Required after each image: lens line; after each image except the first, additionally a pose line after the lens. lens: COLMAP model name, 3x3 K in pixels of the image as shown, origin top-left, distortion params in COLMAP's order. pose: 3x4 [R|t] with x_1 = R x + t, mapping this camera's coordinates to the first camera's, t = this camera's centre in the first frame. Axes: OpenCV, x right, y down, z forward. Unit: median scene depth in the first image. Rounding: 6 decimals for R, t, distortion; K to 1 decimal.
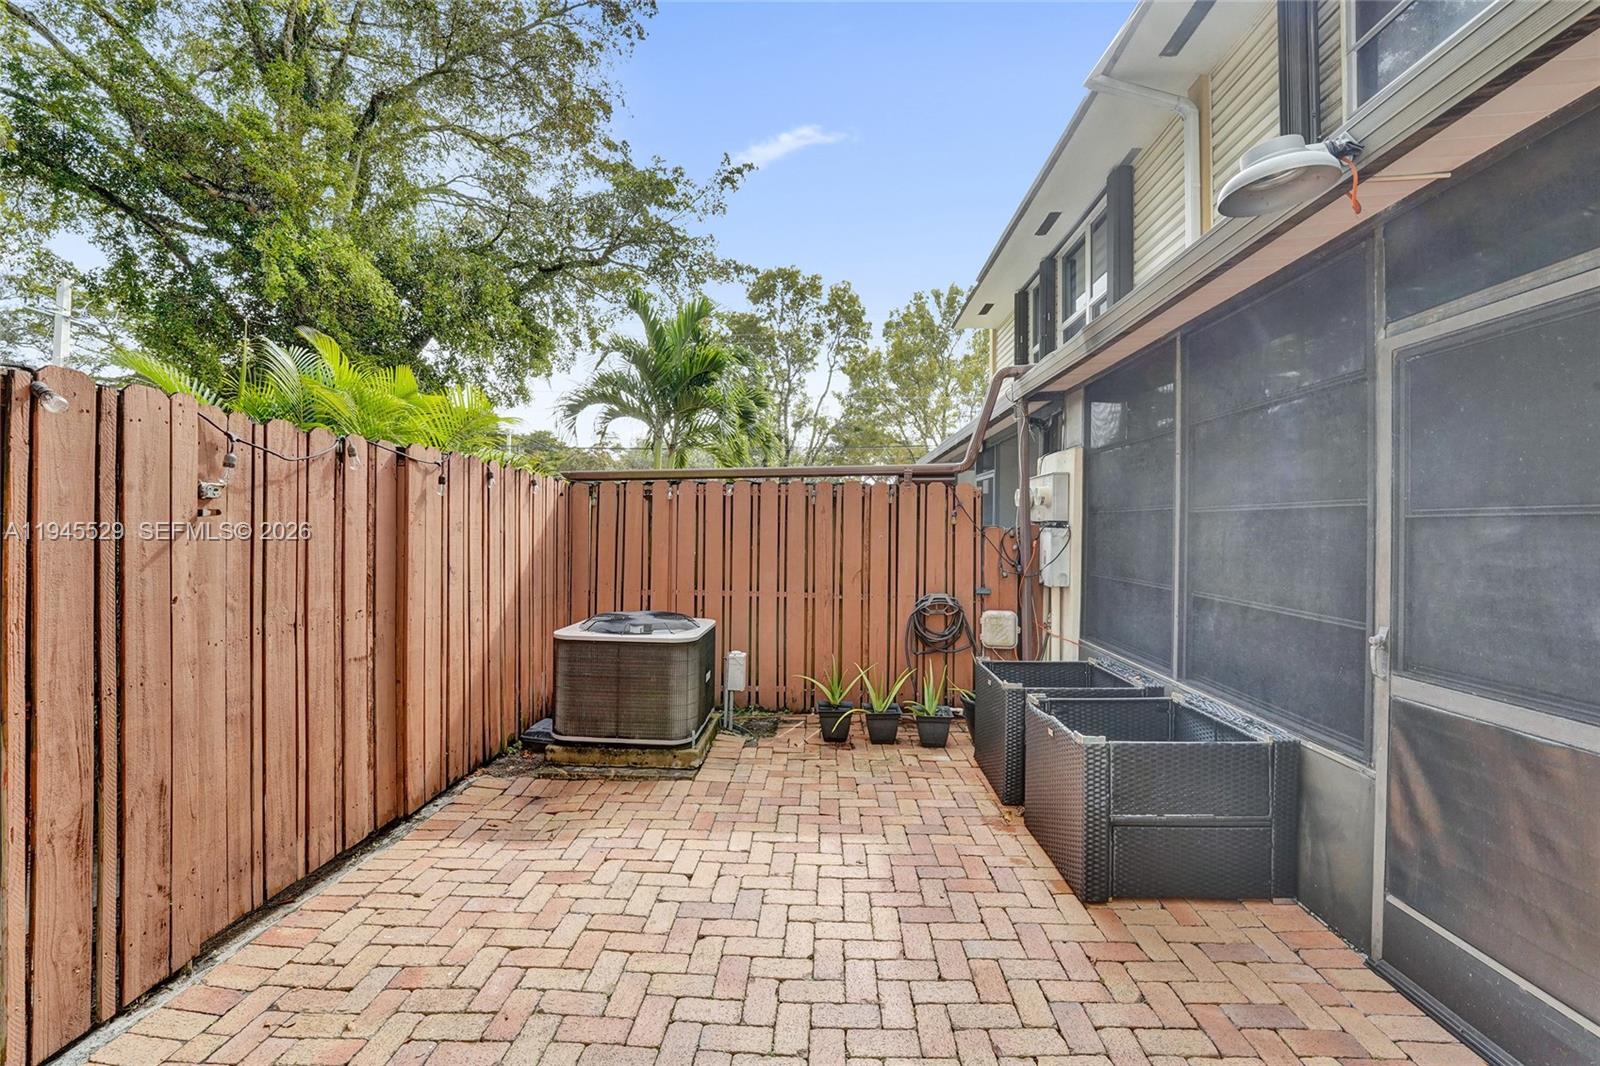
lens RADIAL K [[661.3, 0, 796.2], [0, 661.3, 515.6], [0, 0, 1]] dist [-0.021963, 0.000245]
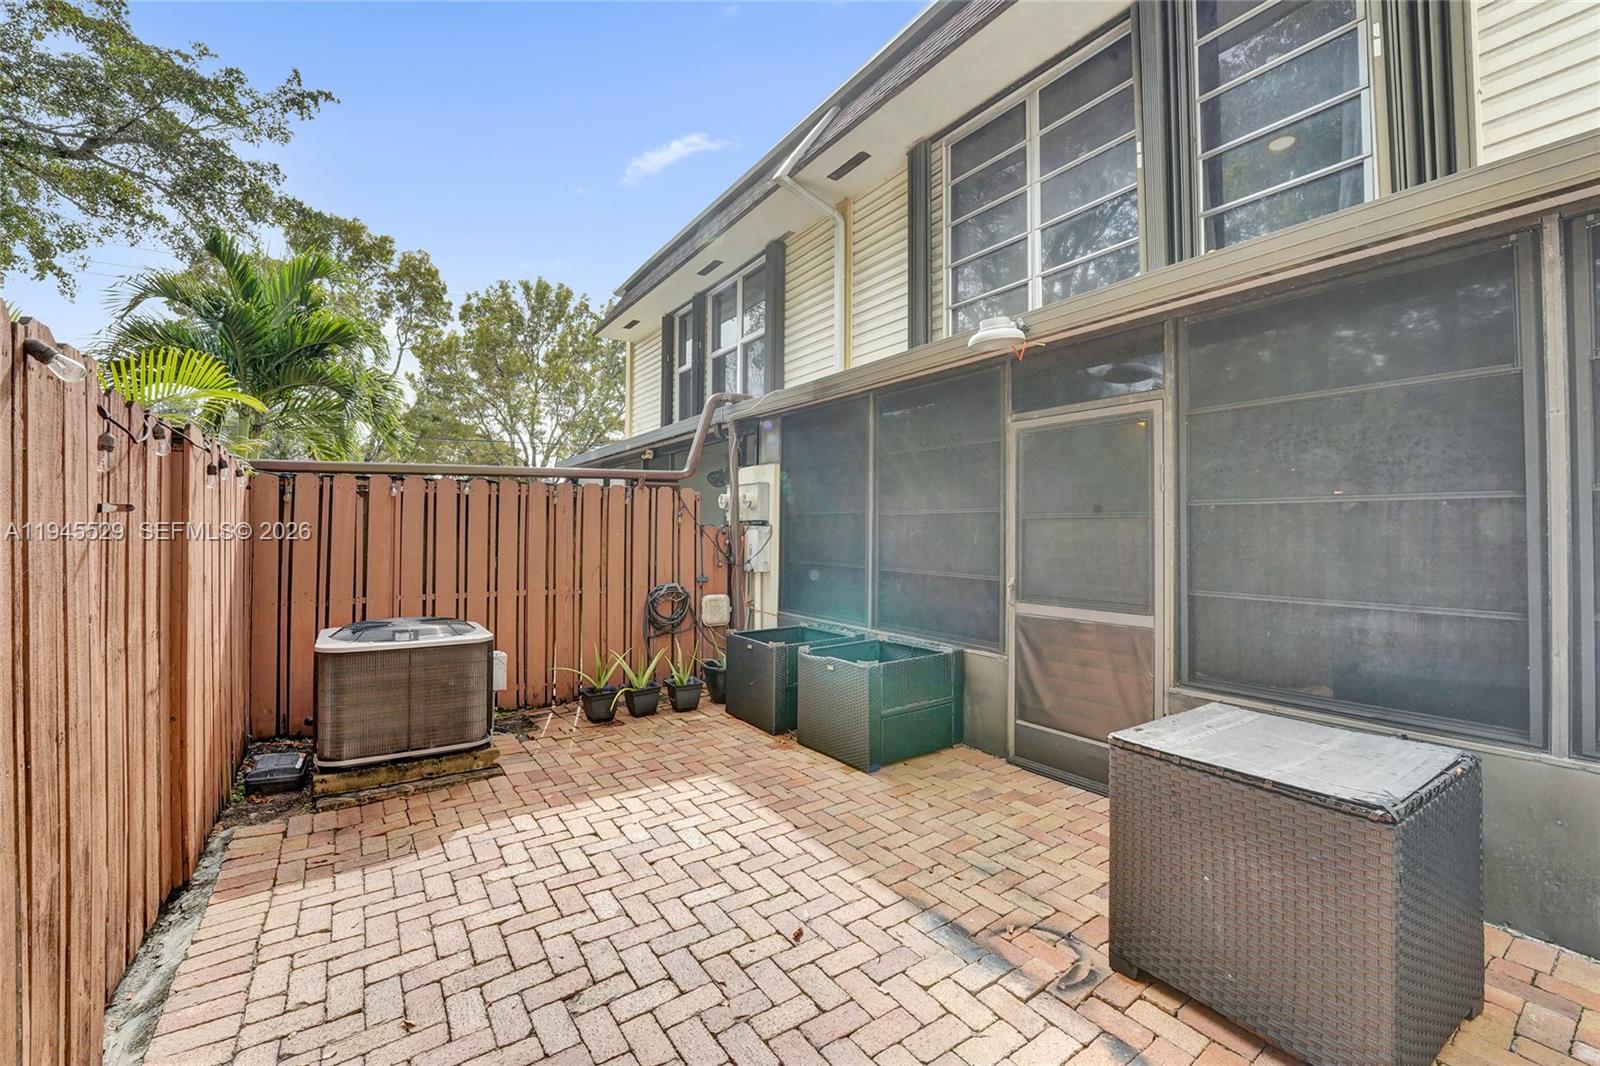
lens RADIAL K [[661.3, 0, 796.2], [0, 661.3, 515.6], [0, 0, 1]] dist [-0.021963, 0.000245]
pose [[0.801113, 0.004815, 0.598493, -0.348174], [-0.004942, 0.999987, -0.001430, 0.000385], [-0.598492, -0.001812, 0.801127, -0.069031]]
